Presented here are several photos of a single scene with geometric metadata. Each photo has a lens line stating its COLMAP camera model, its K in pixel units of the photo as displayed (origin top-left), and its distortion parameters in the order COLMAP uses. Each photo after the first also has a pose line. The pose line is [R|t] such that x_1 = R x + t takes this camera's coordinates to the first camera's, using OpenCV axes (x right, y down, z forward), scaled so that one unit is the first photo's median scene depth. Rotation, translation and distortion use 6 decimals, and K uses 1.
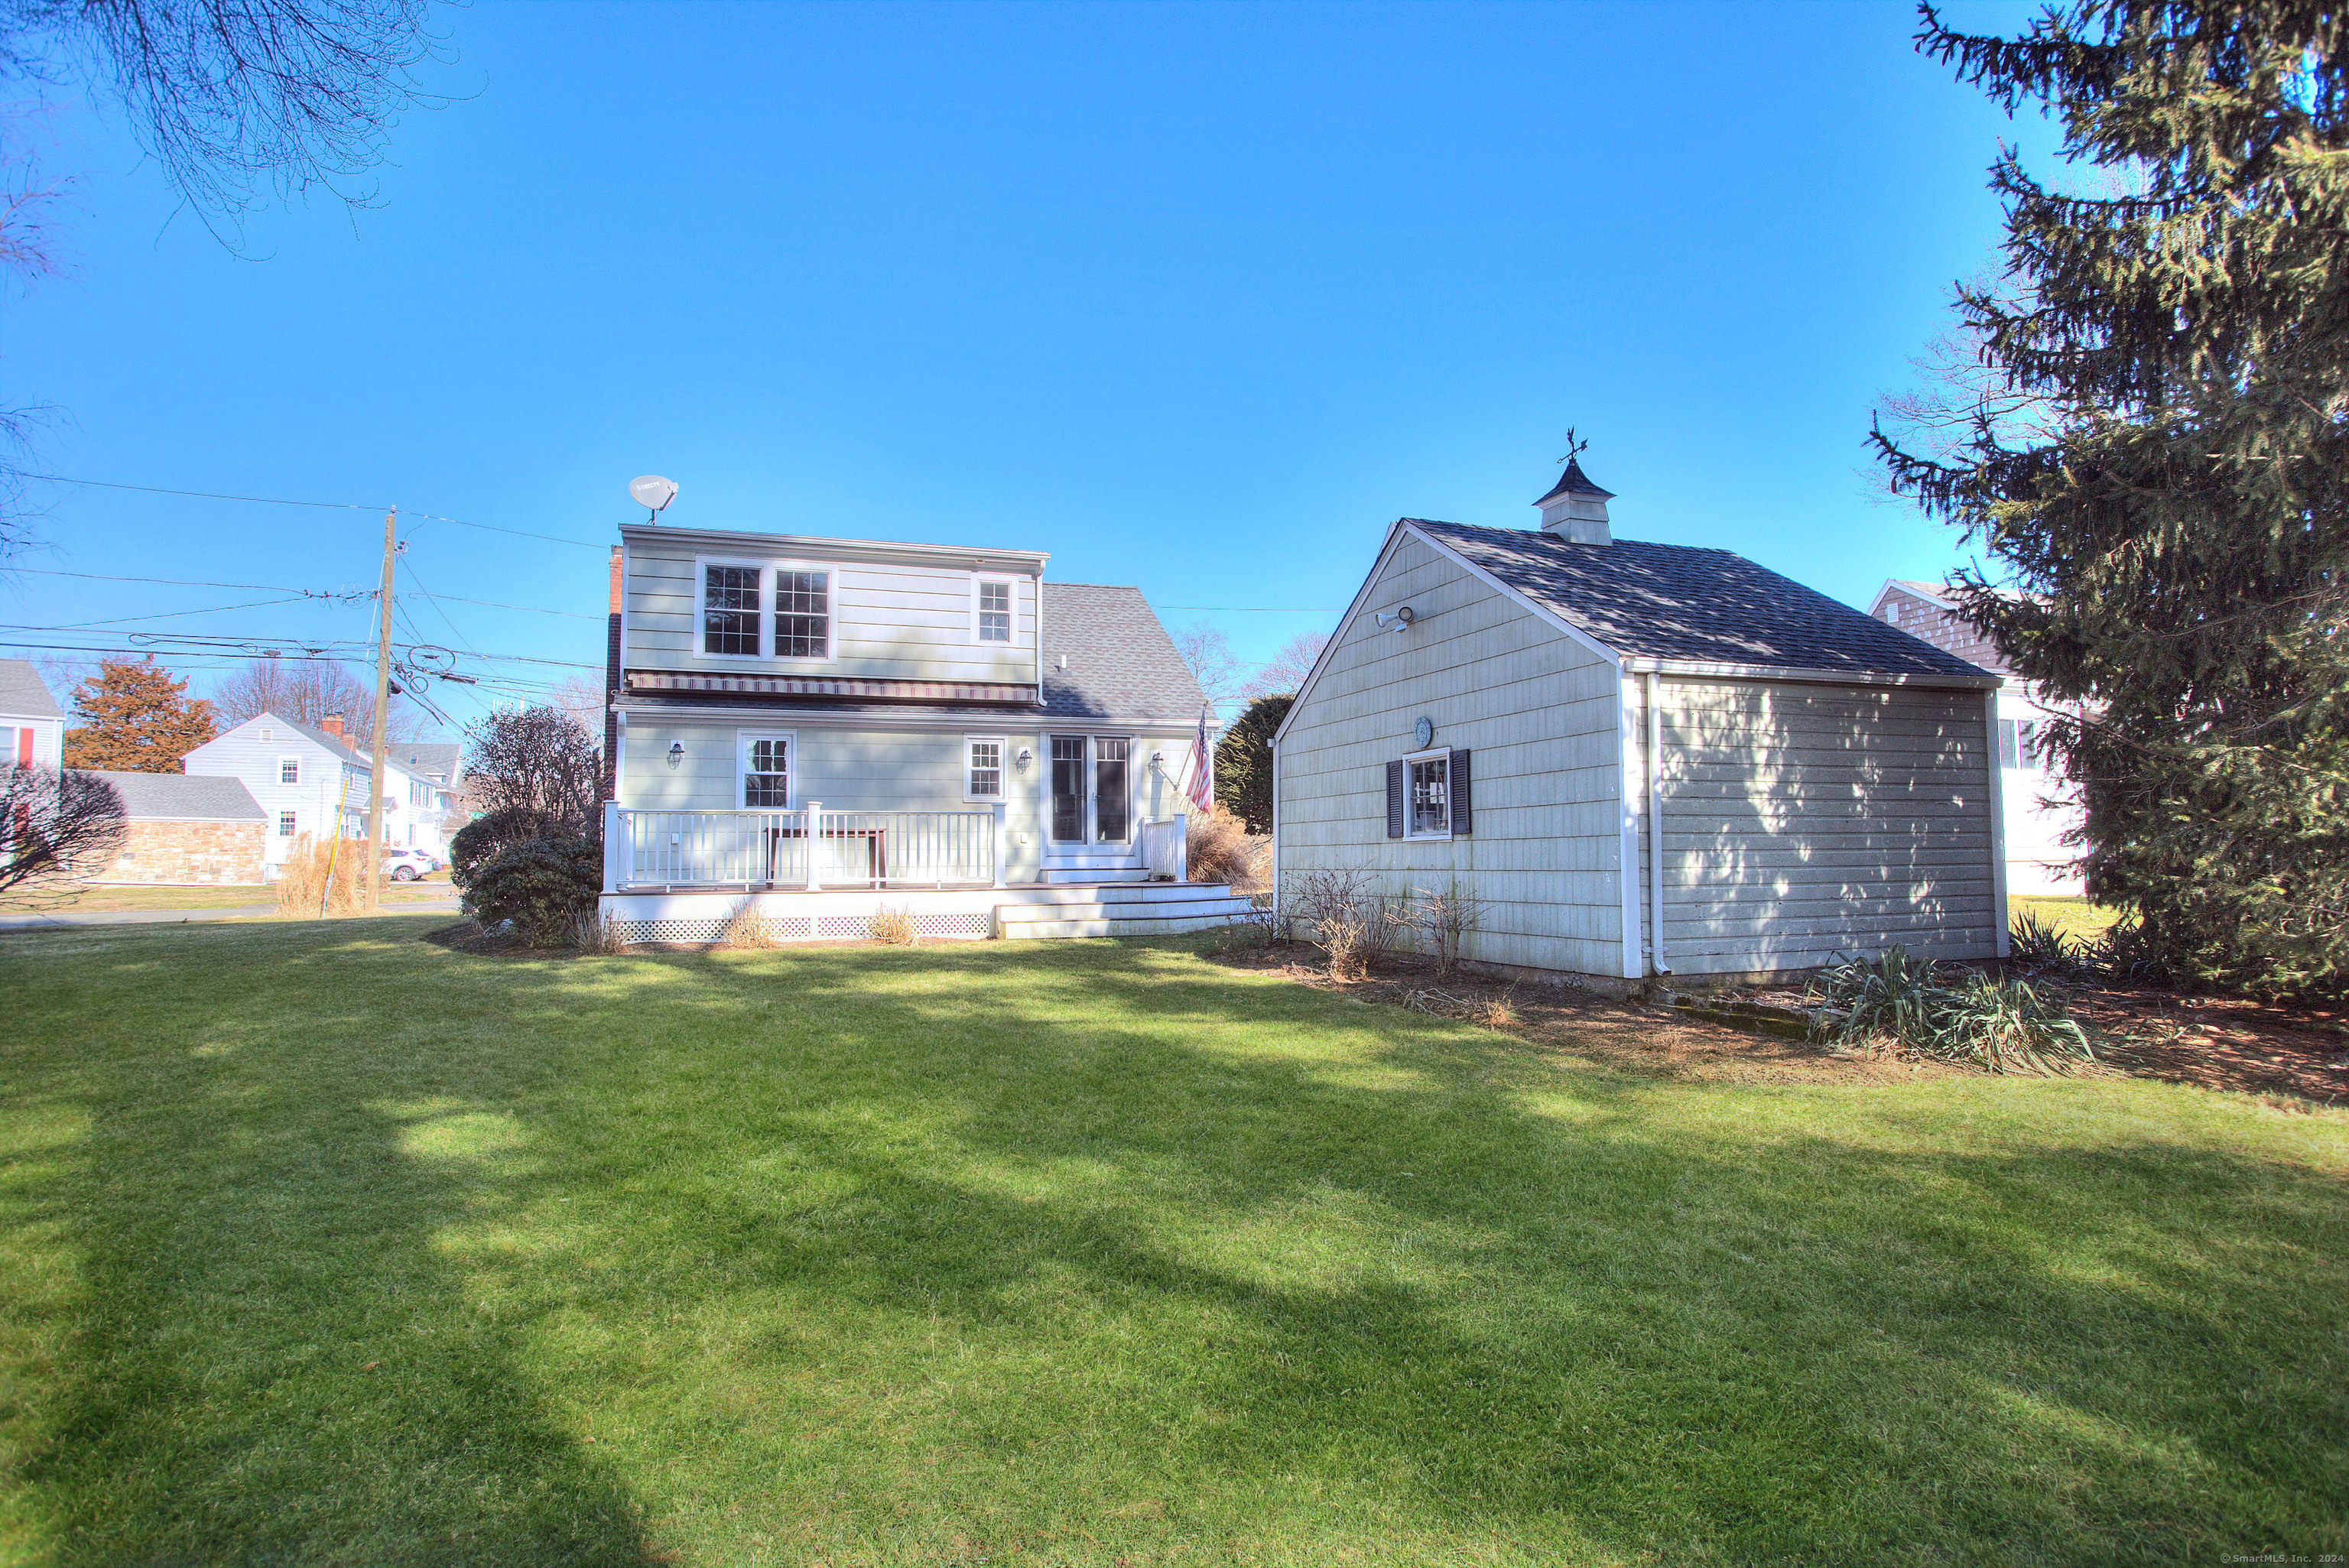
lens RADIAL K [[1346.3, 0, 1167.2], [0, 1346.3, 759.8], [0, 0, 1]] dist [-0.002707, 0.000583]
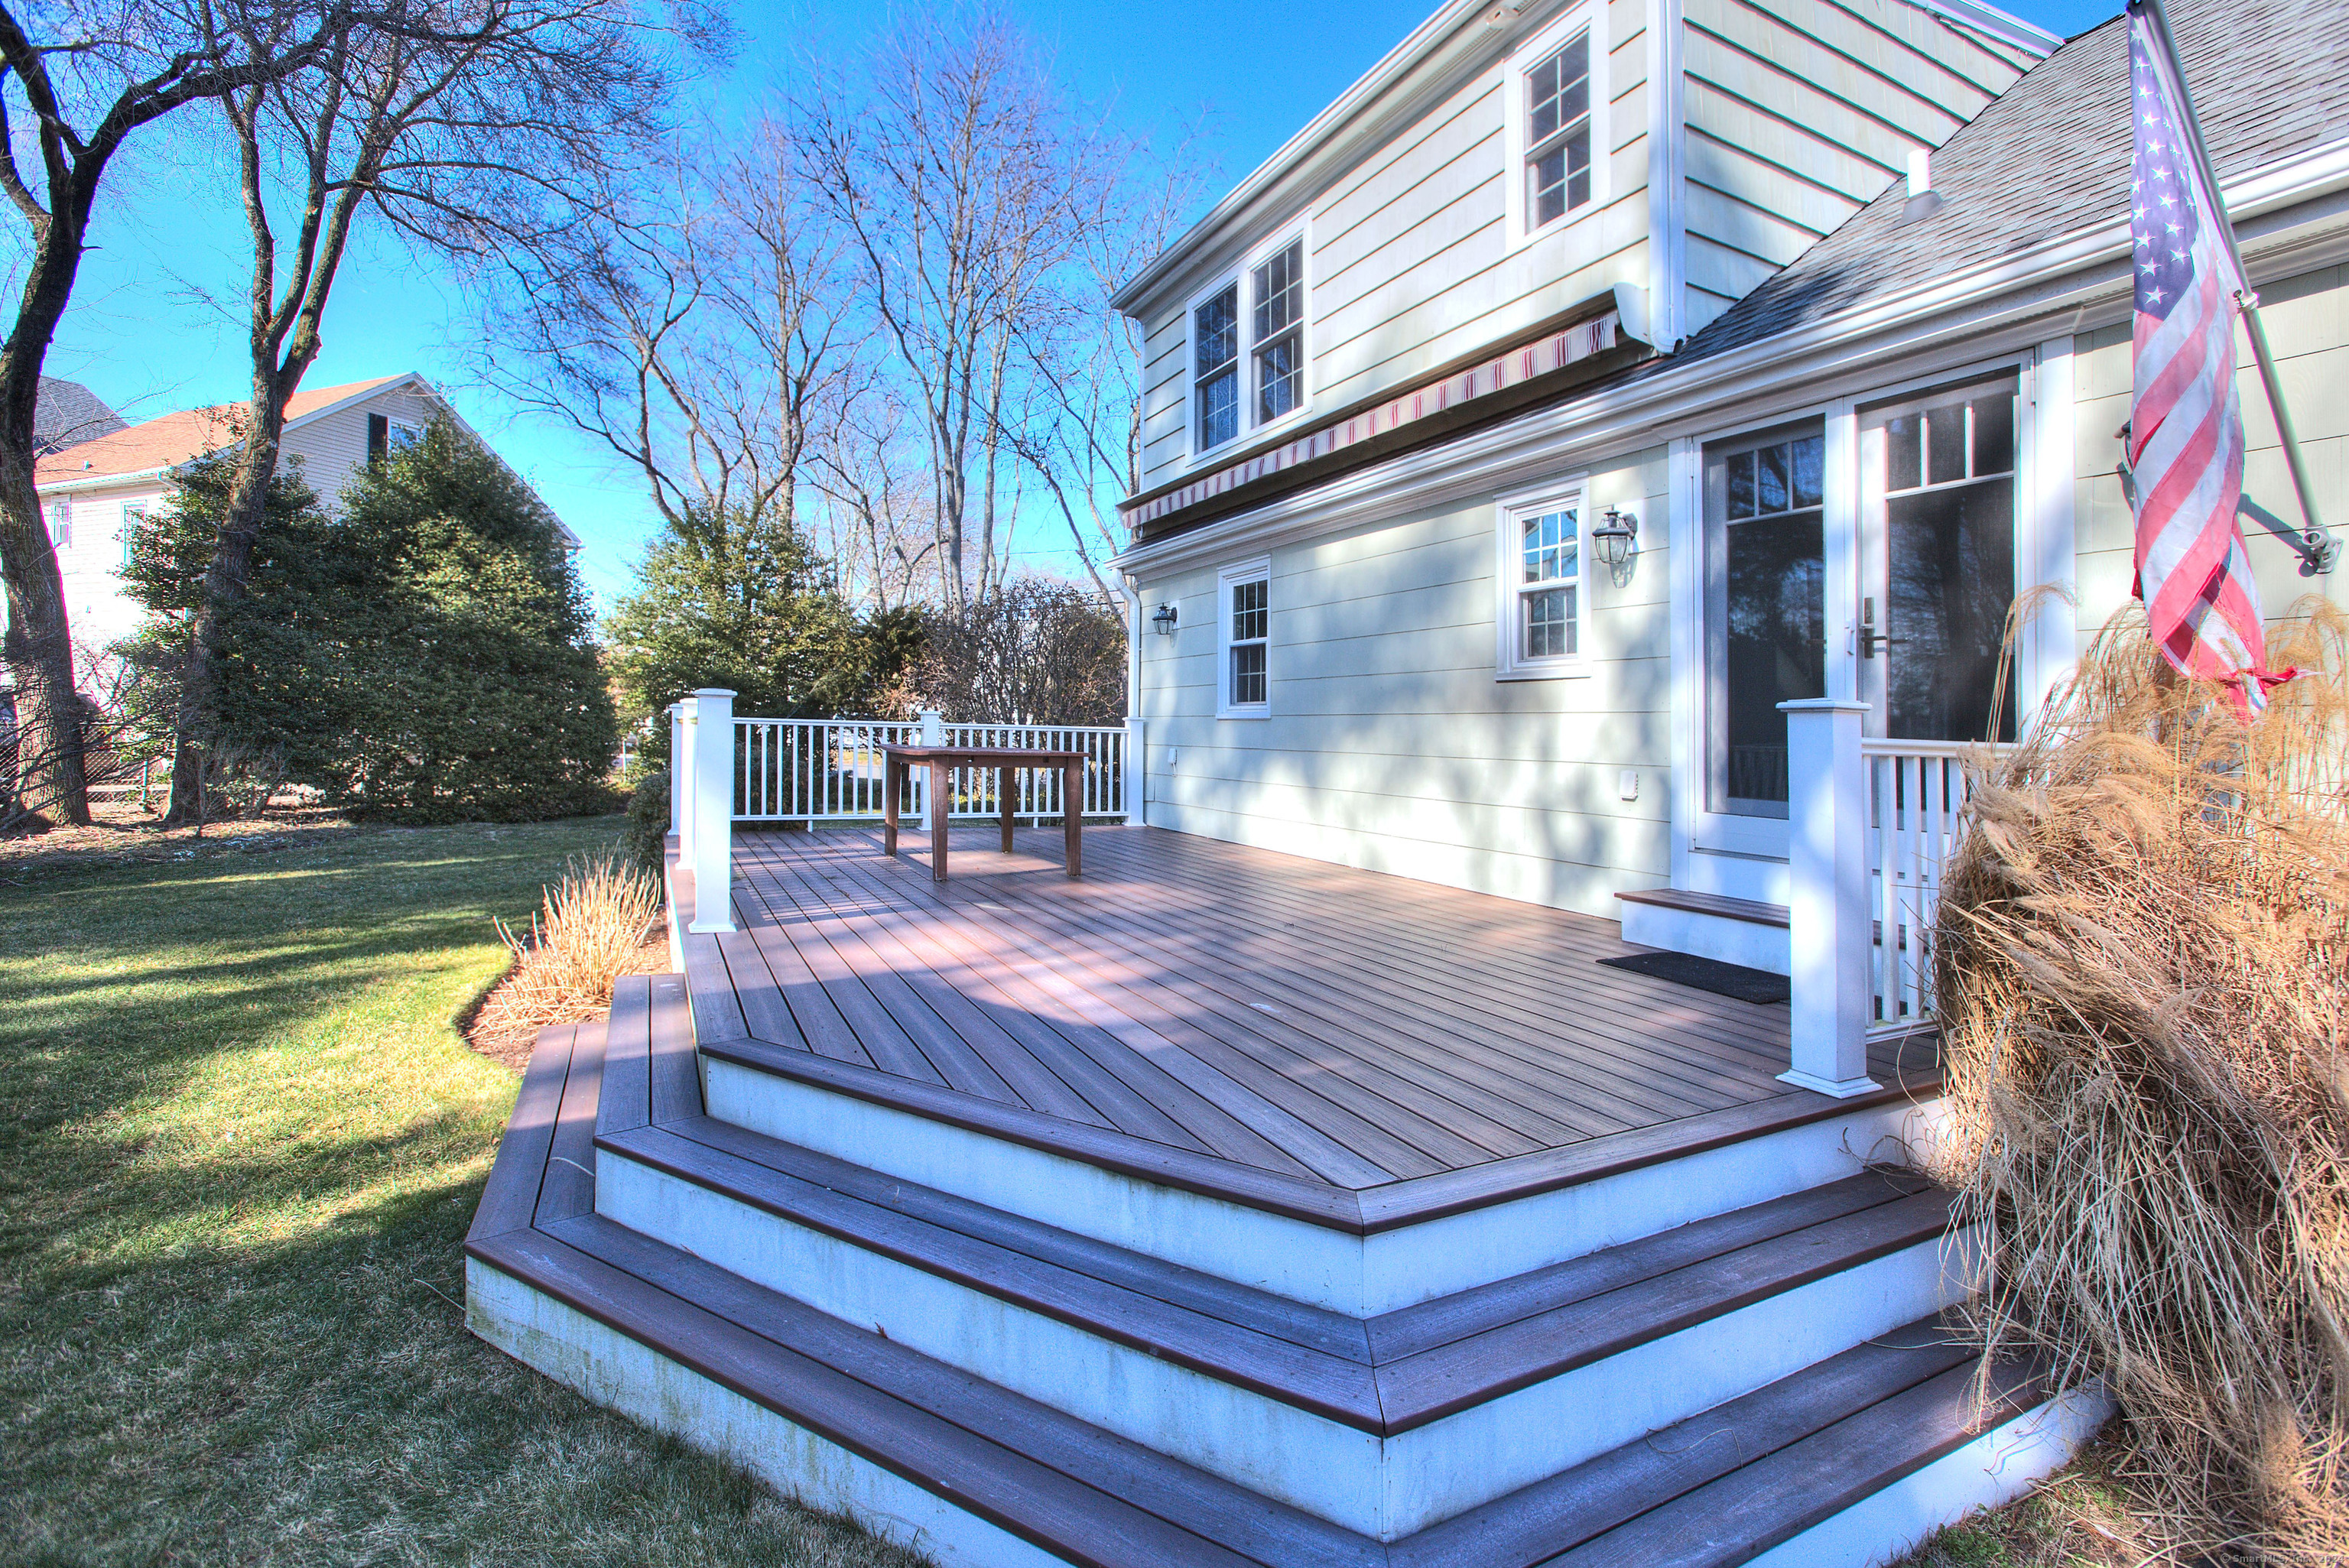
lens RADIAL K [[1104.4, 0, 1211.0], [0, 1104.4, 729.4], [0, 0, 1]] dist [0.006276, 0.001810]
pose [[0.107746, -0.001102, -0.994178, 0.154086], [0.019953, 0.999800, 0.001054, 0.044970], [0.993978, -0.019951, 0.107746, 0.917945]]
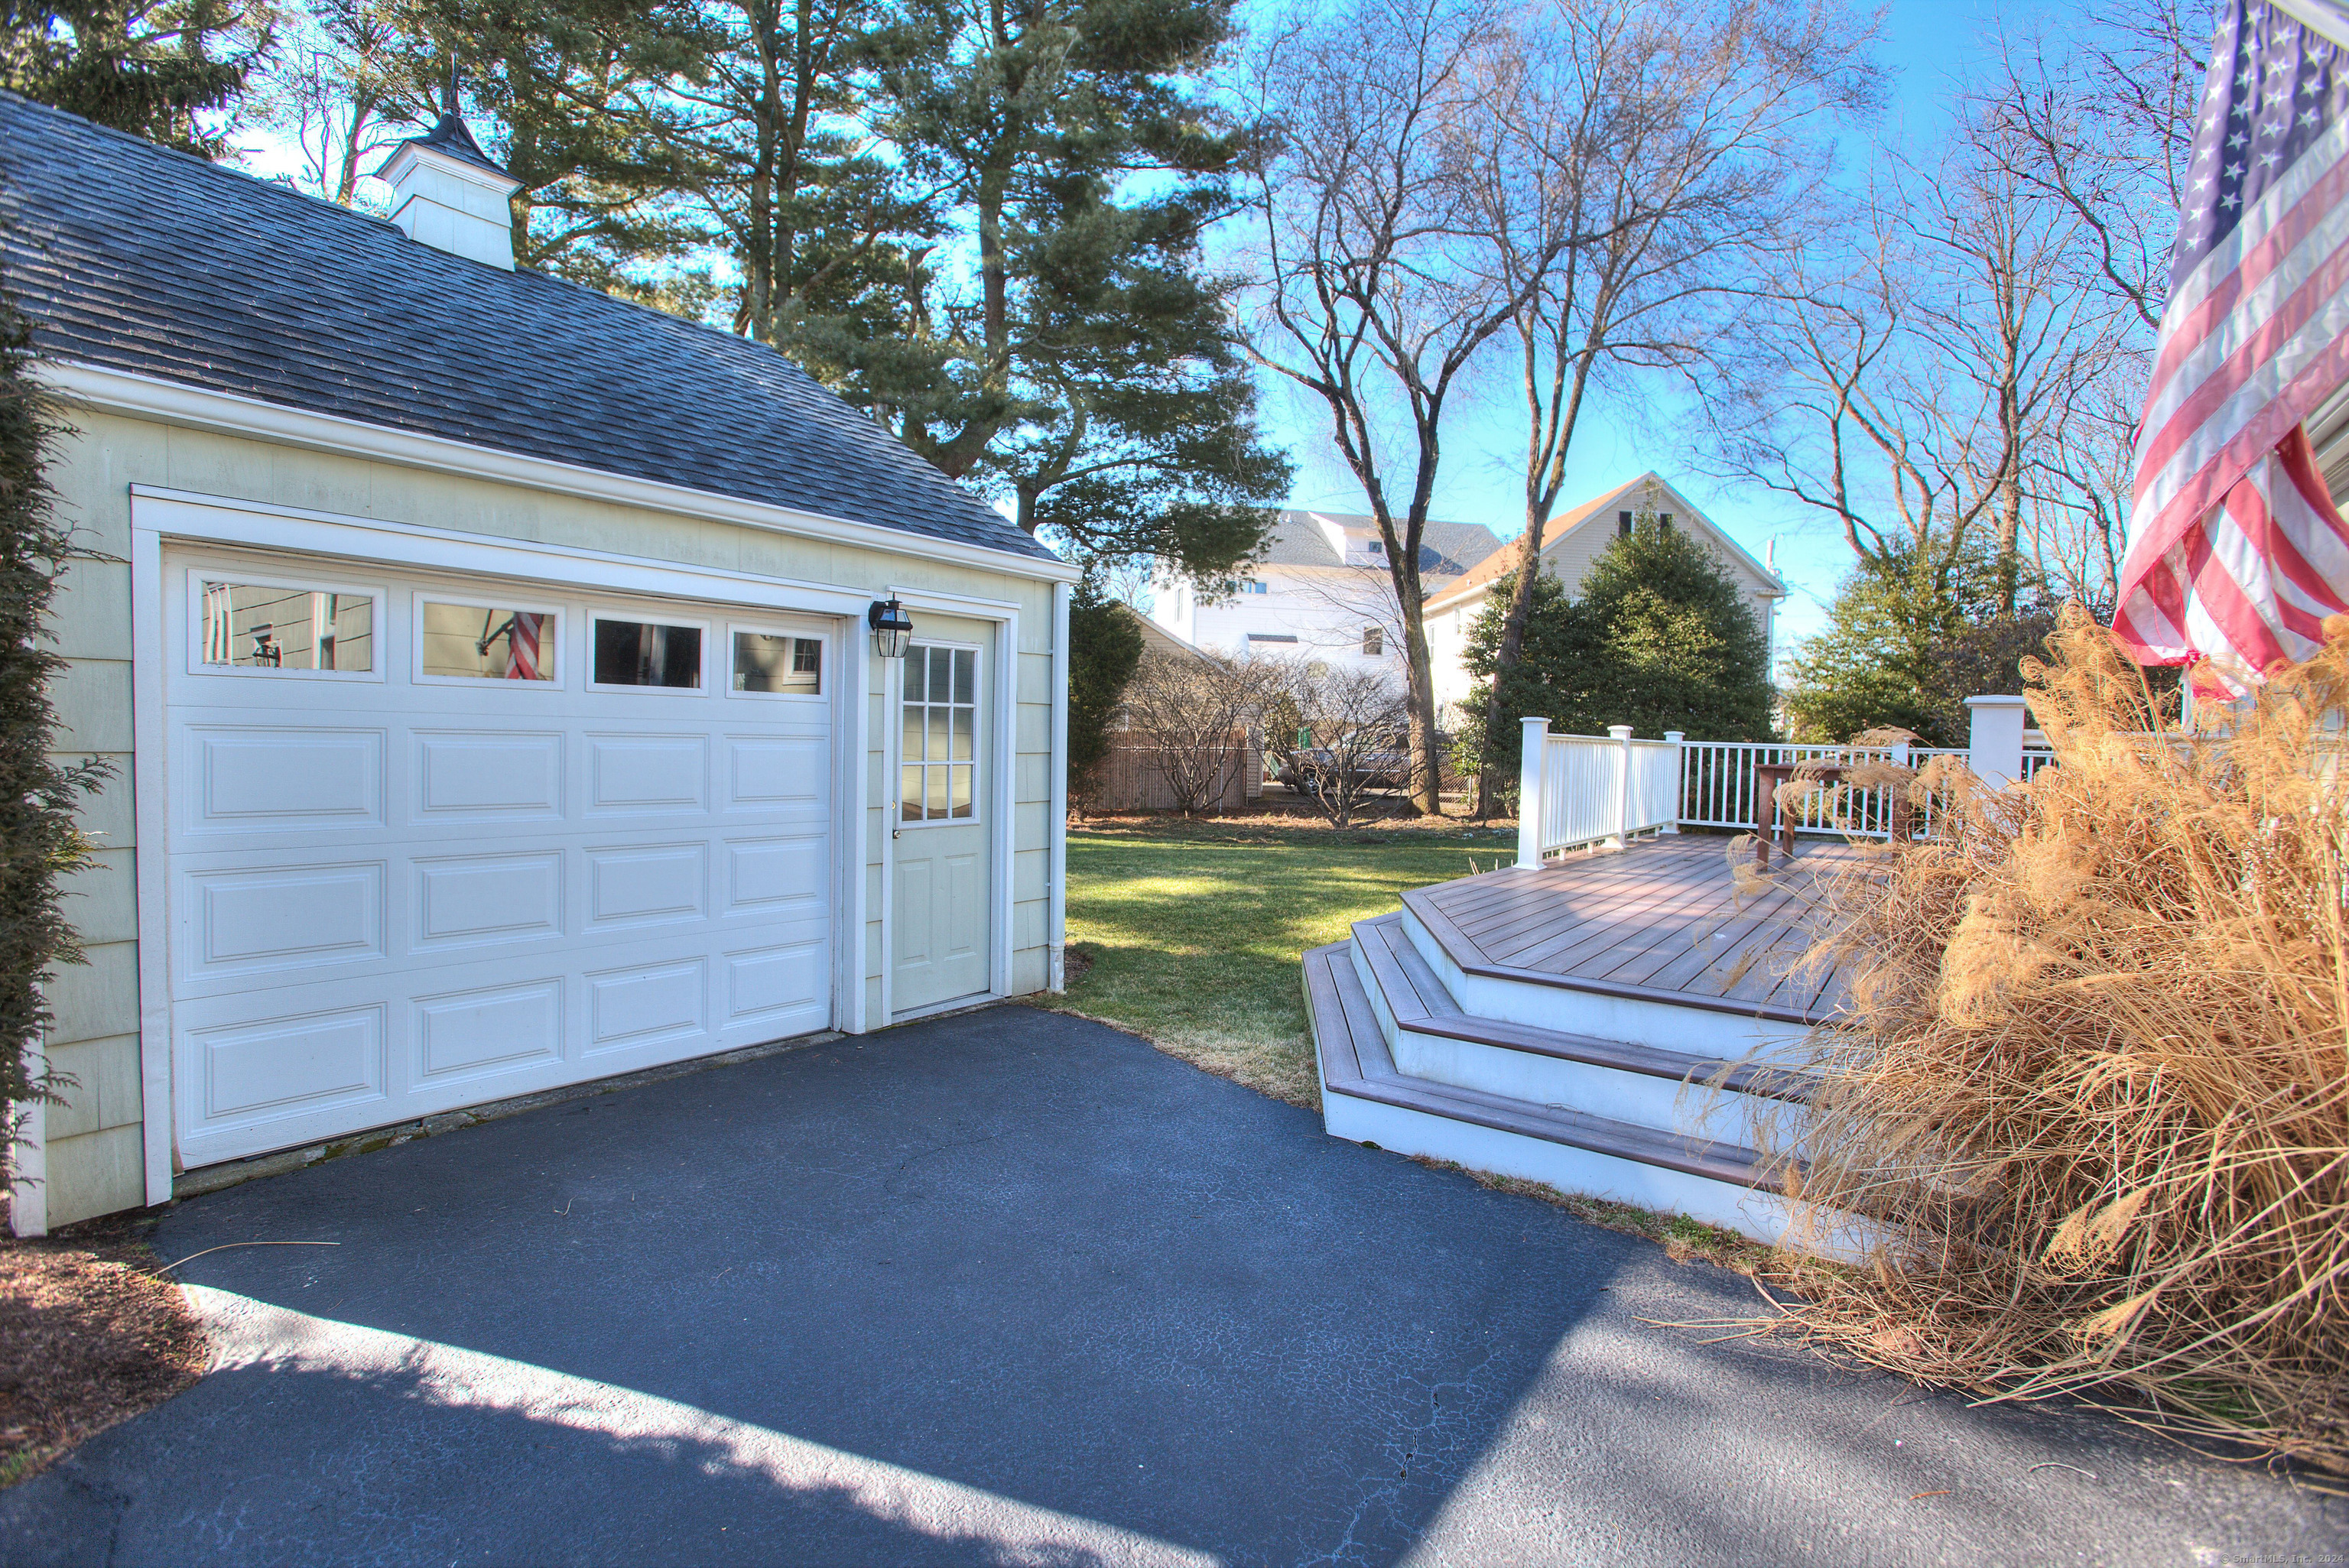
lens RADIAL K [[1104.4, 0, 1166.6], [0, 1104.4, 774.6], [0, 0, 1]] dist [0.006276, 0.001810]
pose [[-0.839347, -0.007656, -0.543541, 0.328515], [-0.008902, 0.999960, -0.000339, 0.074074], [0.543522, 0.004554, -0.839382, 1.405909]]
